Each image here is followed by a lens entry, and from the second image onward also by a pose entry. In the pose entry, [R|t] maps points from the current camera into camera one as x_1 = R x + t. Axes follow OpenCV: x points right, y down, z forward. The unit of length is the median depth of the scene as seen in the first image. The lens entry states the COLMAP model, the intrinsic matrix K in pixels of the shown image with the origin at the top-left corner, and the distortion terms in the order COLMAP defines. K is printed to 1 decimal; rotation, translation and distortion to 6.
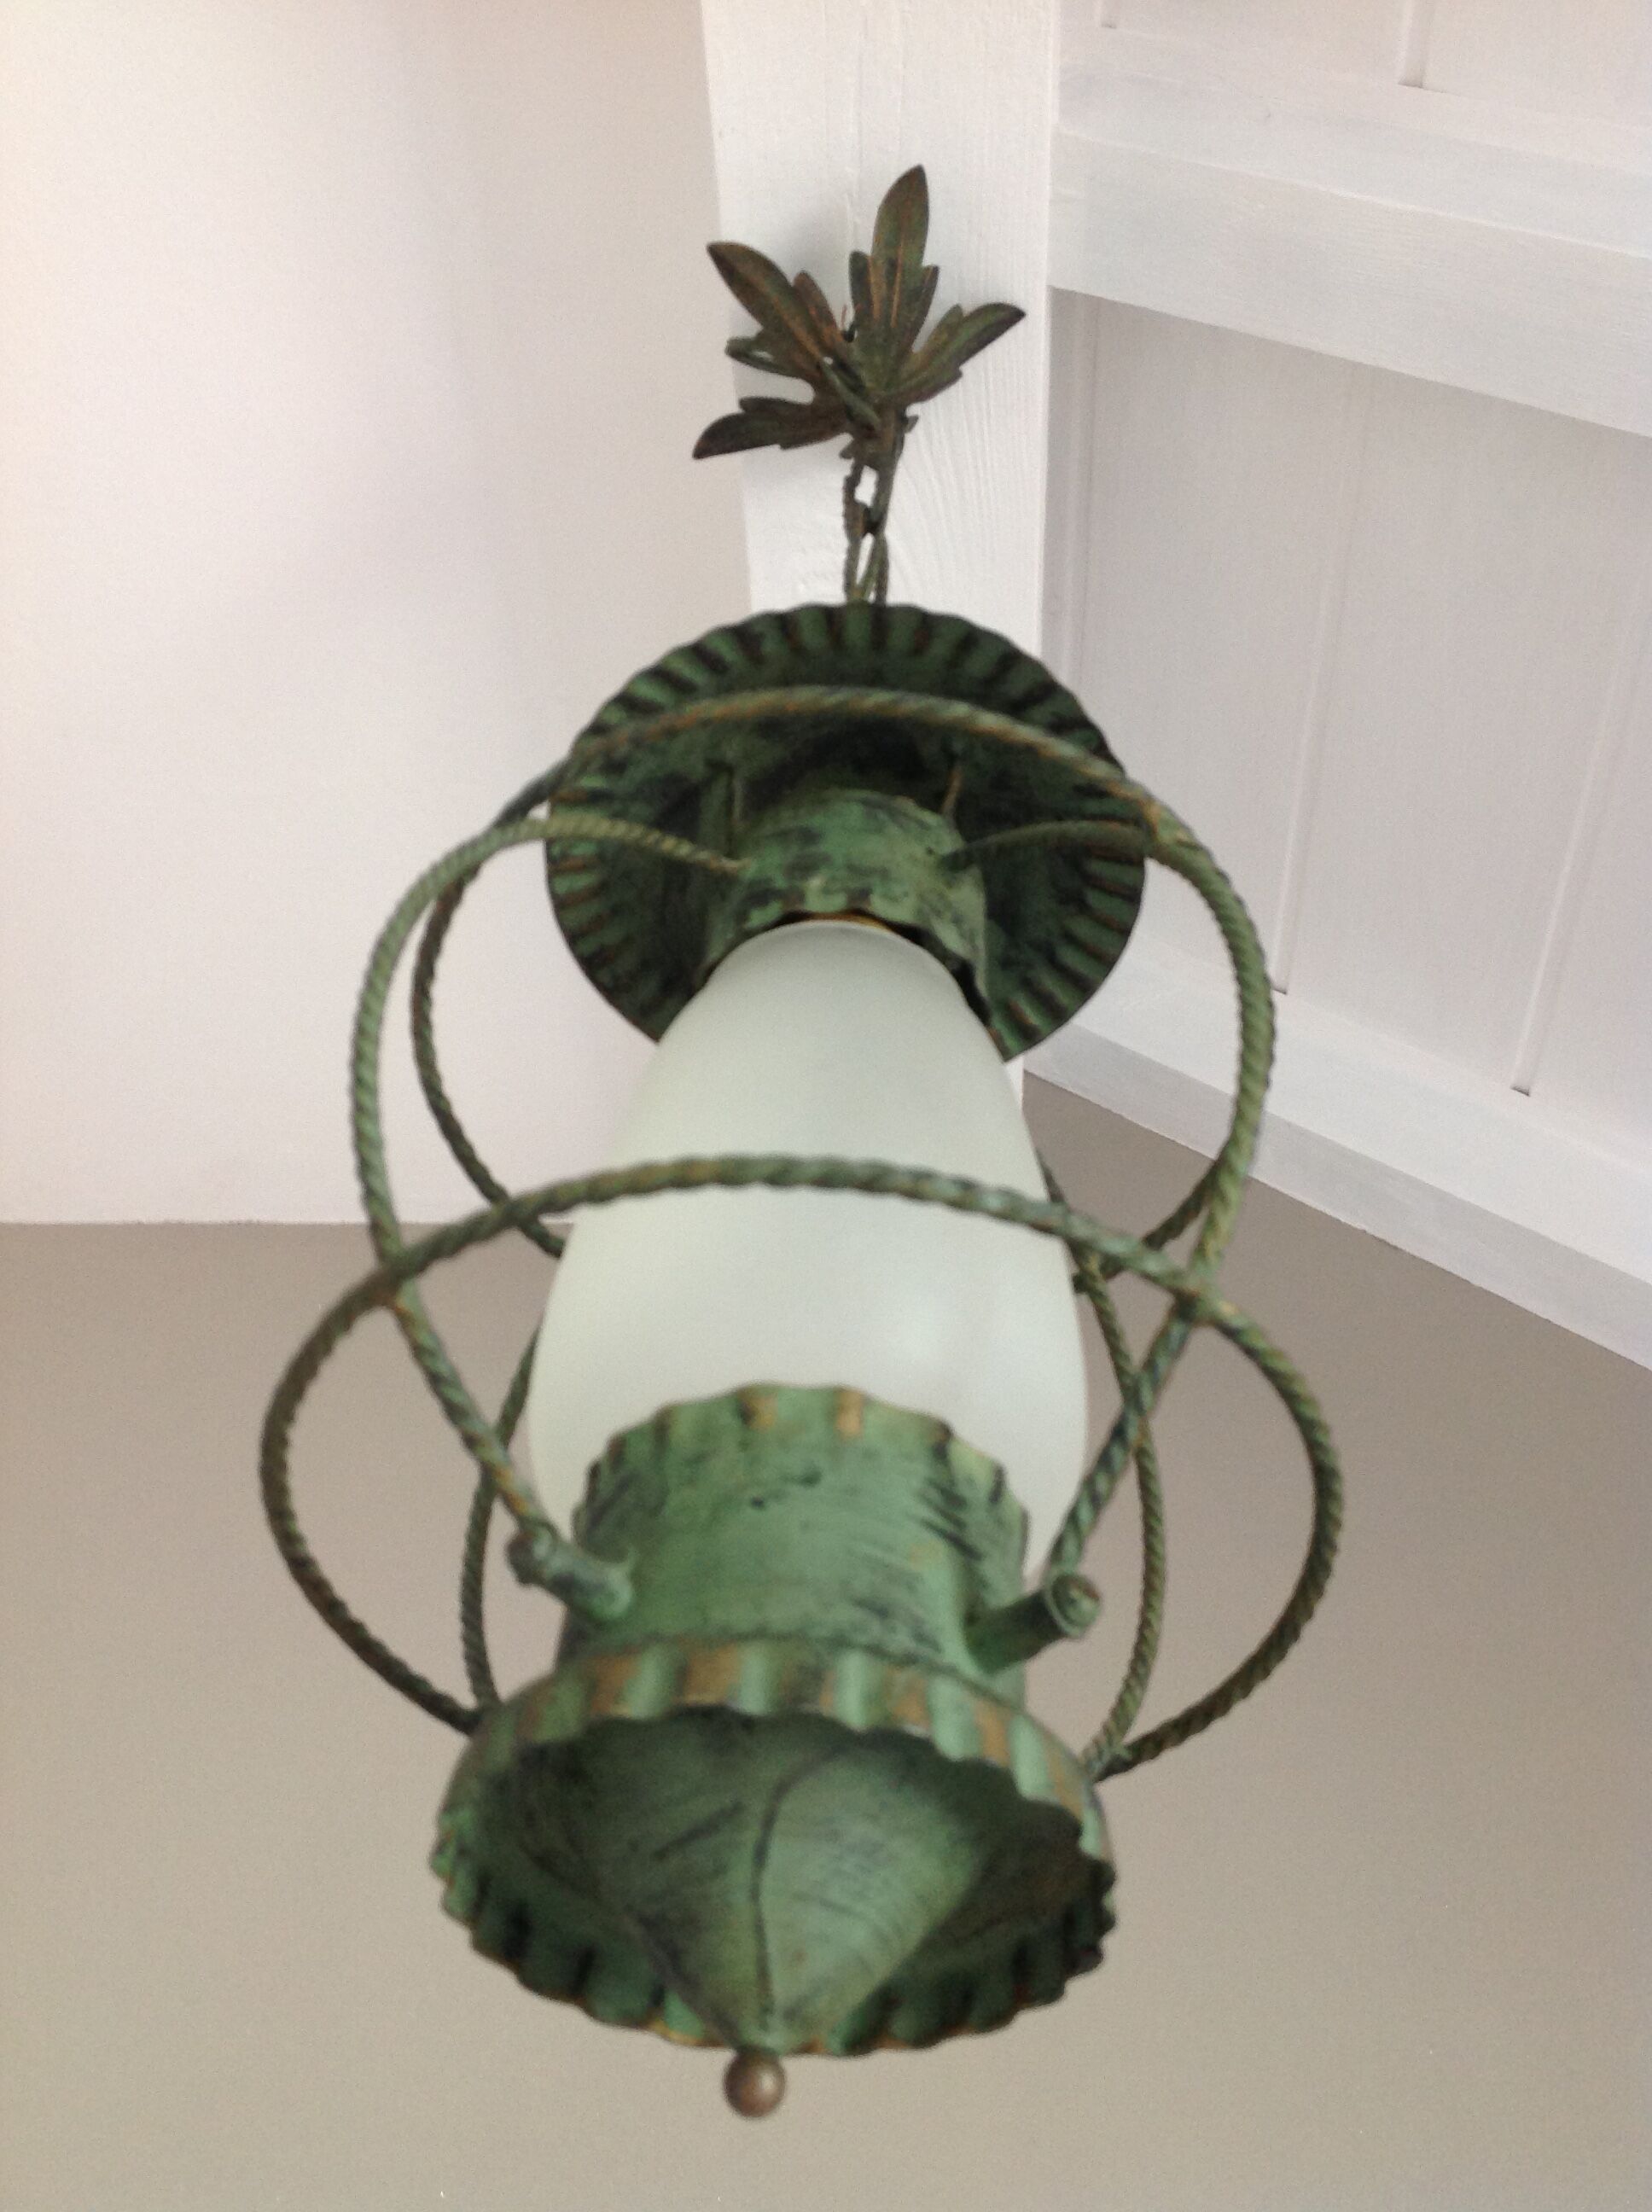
lens RADIAL K [[2130.2, 0, 826.0], [0, 2130.2, 1106.0], [0, 0, 1]] dist [0.076342, -0.002612]
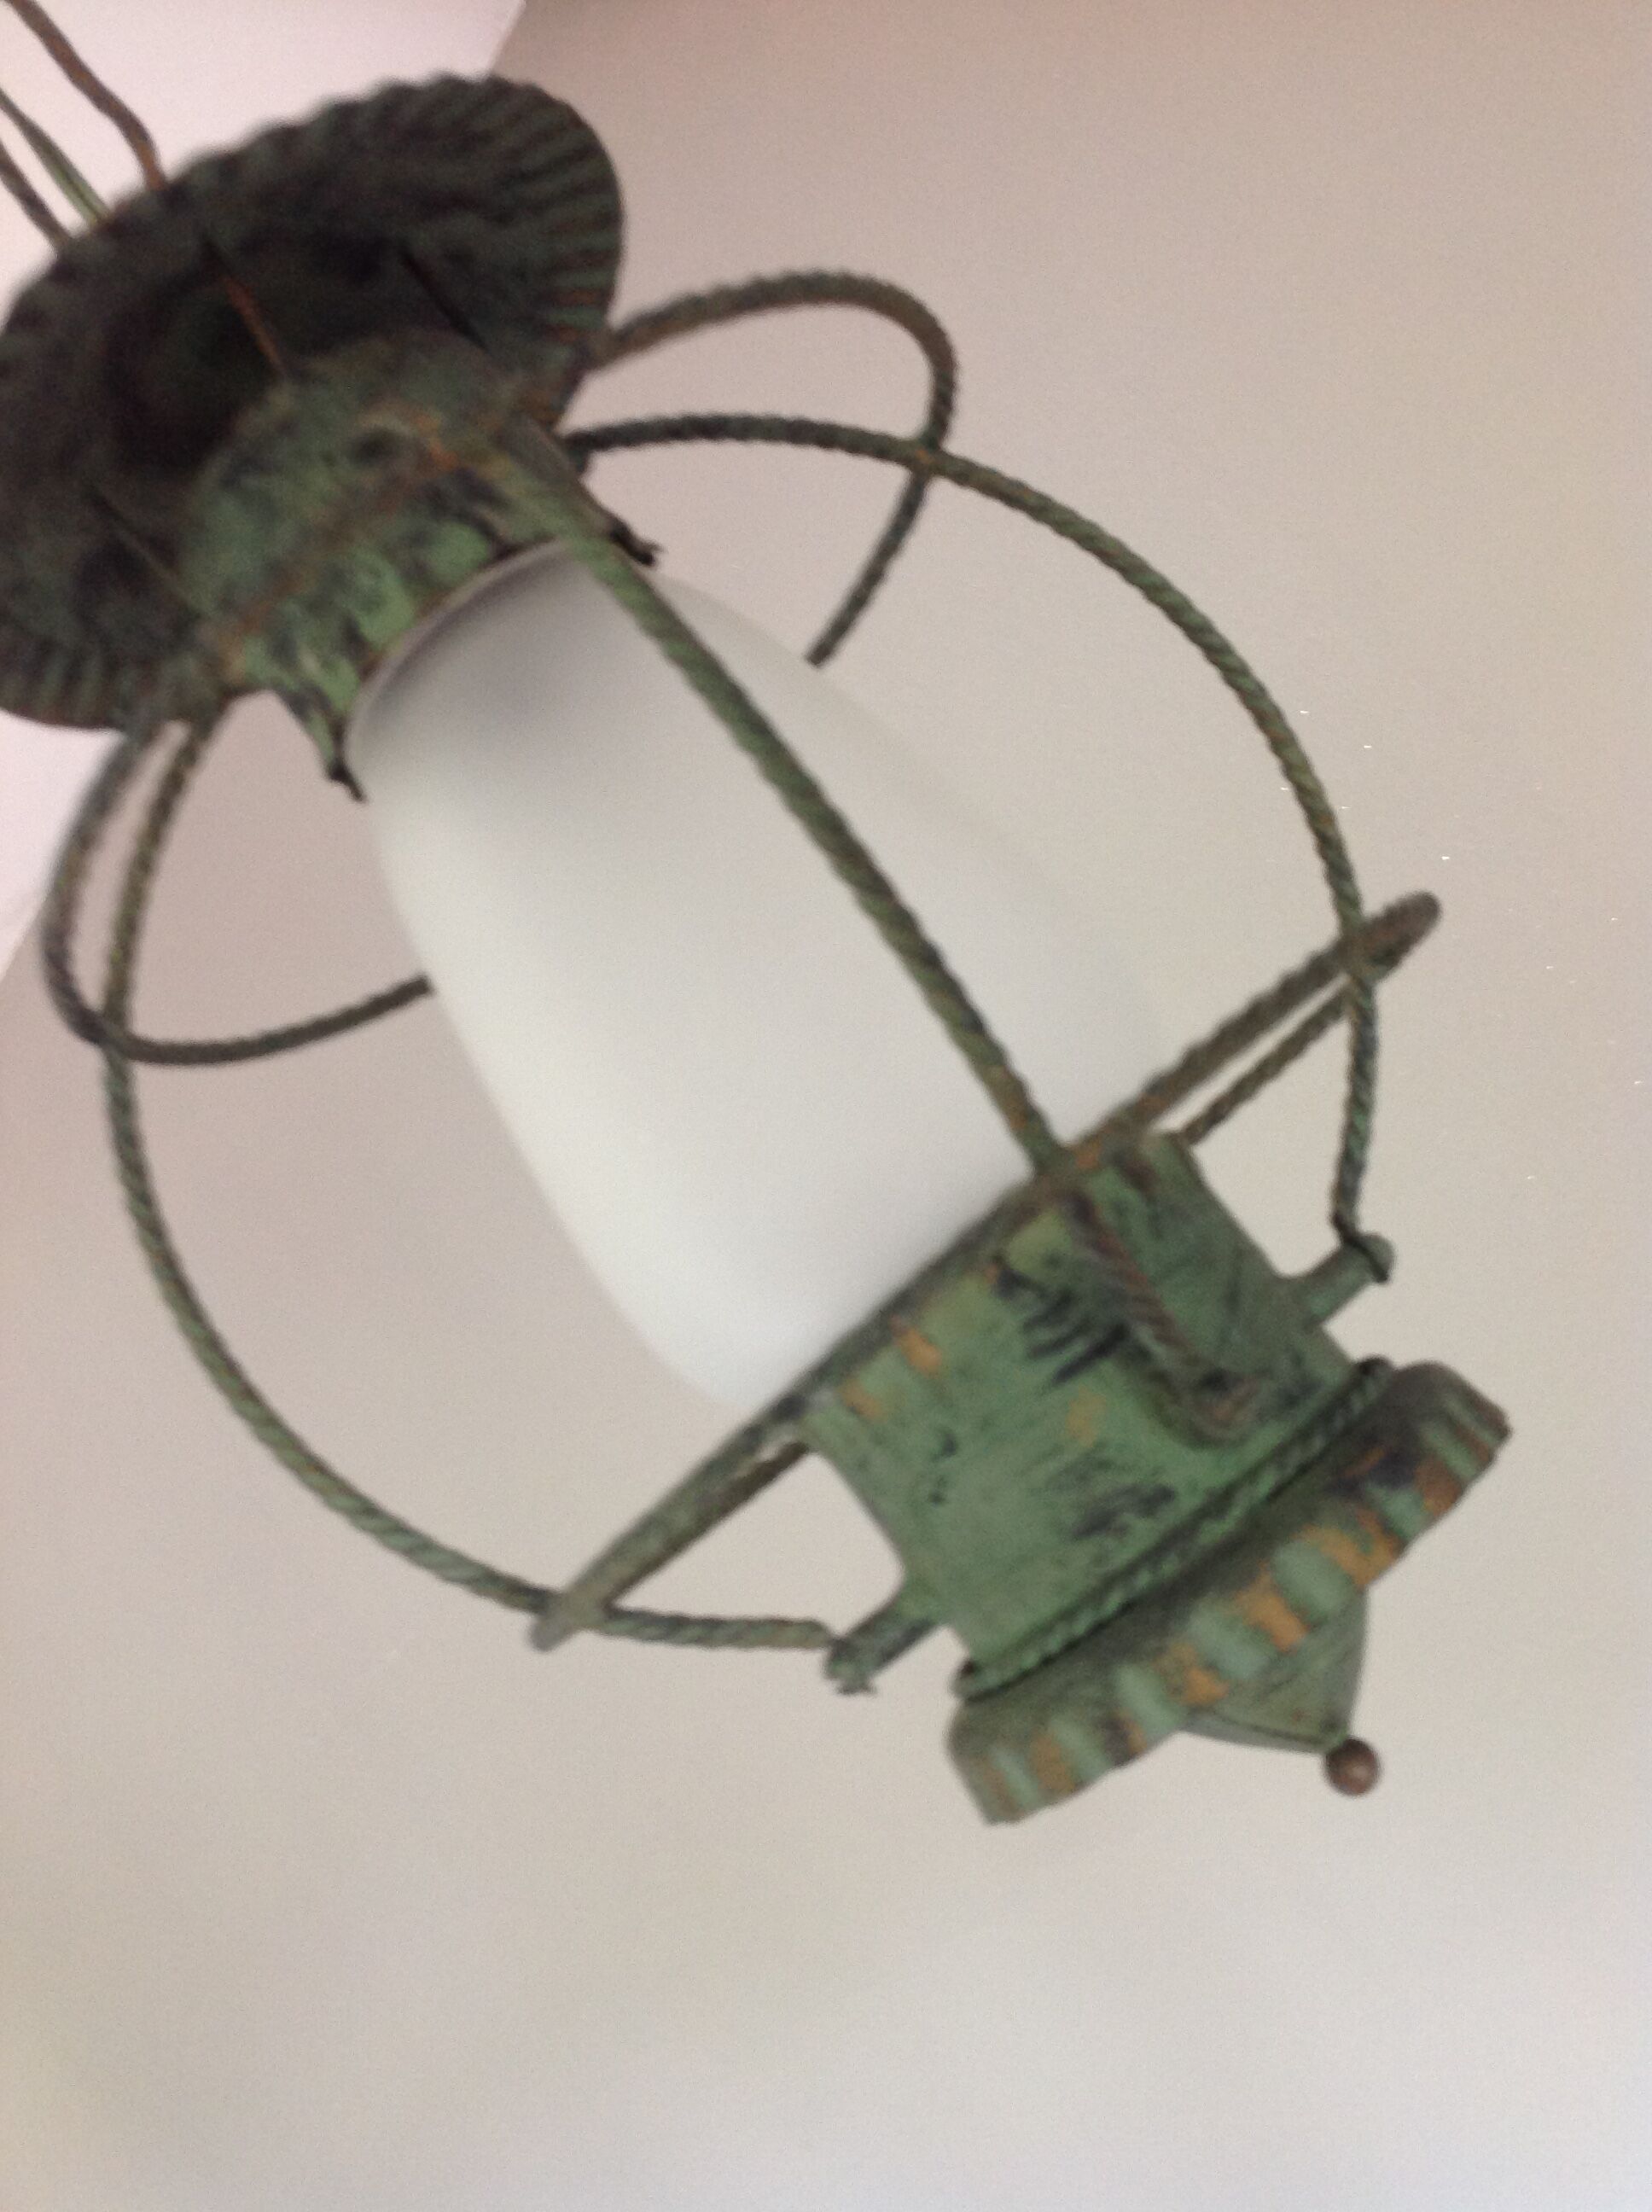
lens RADIAL K [[2141.1, 0, 827.3], [0, 2141.1, 1147.7], [0, 0, 1]] dist [0.089762, -0.207040]
pose [[0.549595, -0.614516, -0.565965, 0.405505], [0.827279, 0.305909, 0.471200, -0.249652], [-0.116426, -0.727180, 0.676502, 0.319572]]
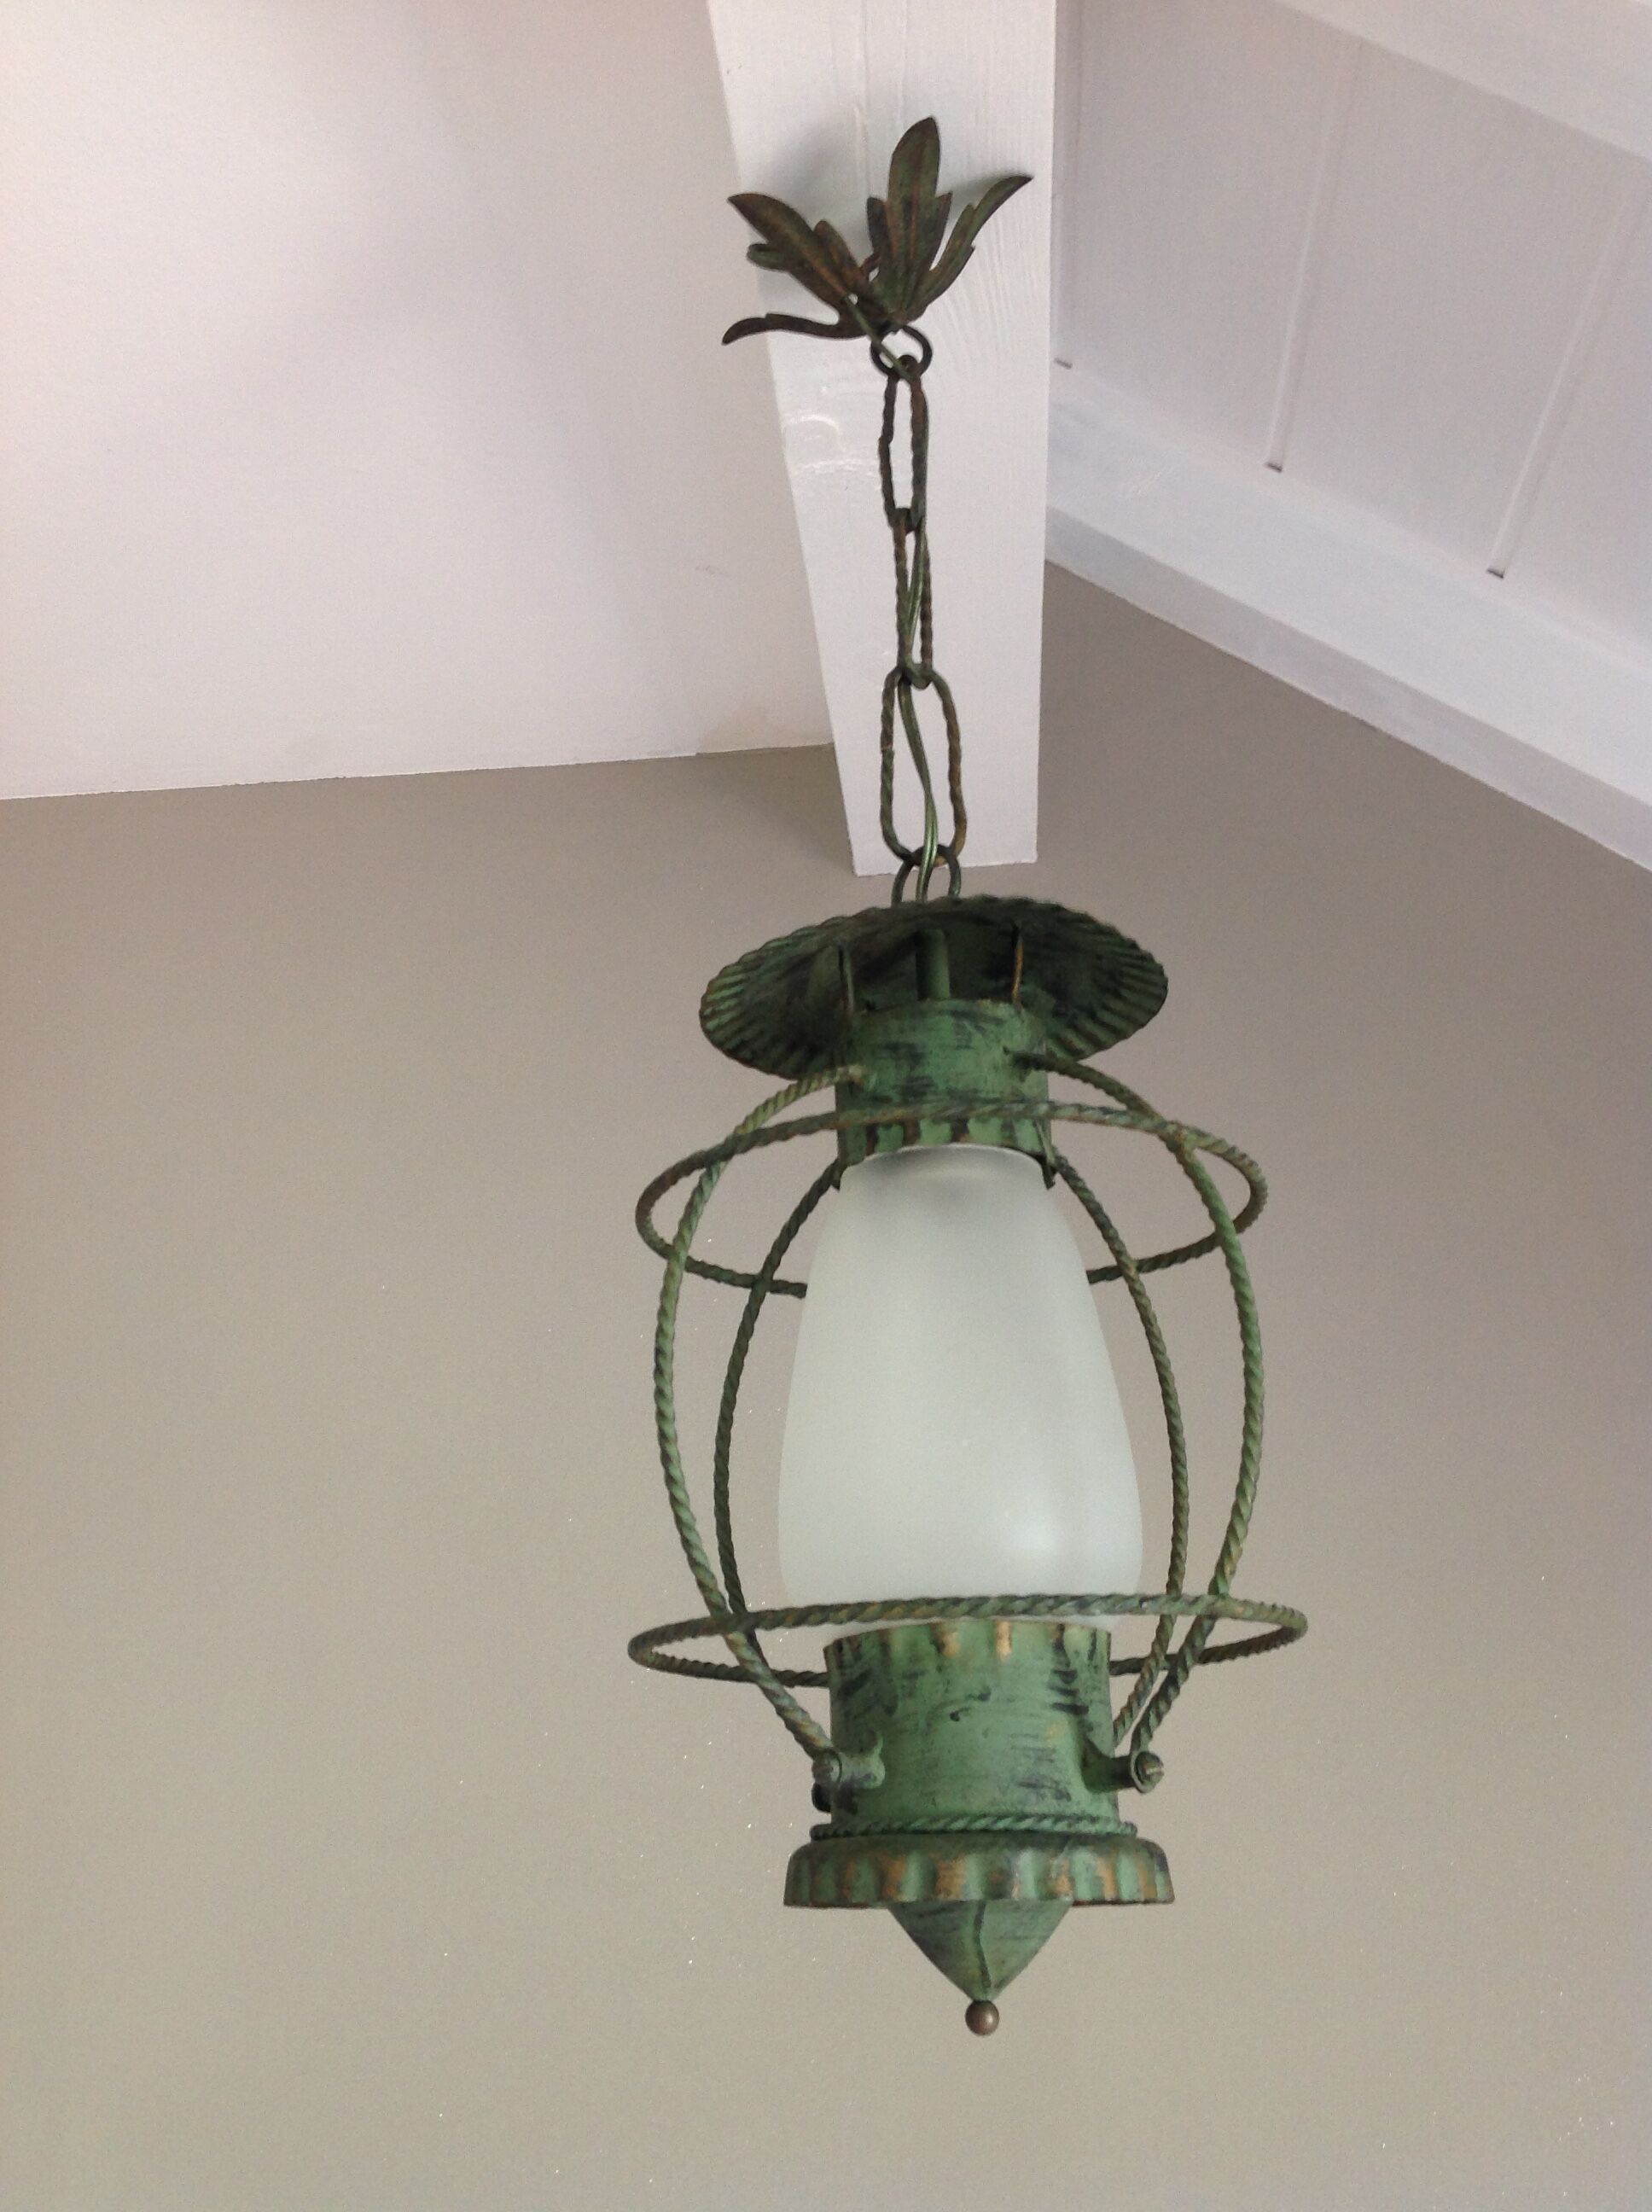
lens RADIAL K [[2141.1, 0, 827.3], [0, 2141.1, 1147.7], [0, 0, 1]] dist [0.089762, -0.207040]
pose [[0.996097, -0.087383, -0.012417, -0.049051], [0.082839, 0.877060, 0.473185, -0.693304], [-0.030458, -0.472367, 0.880876, -0.182499]]
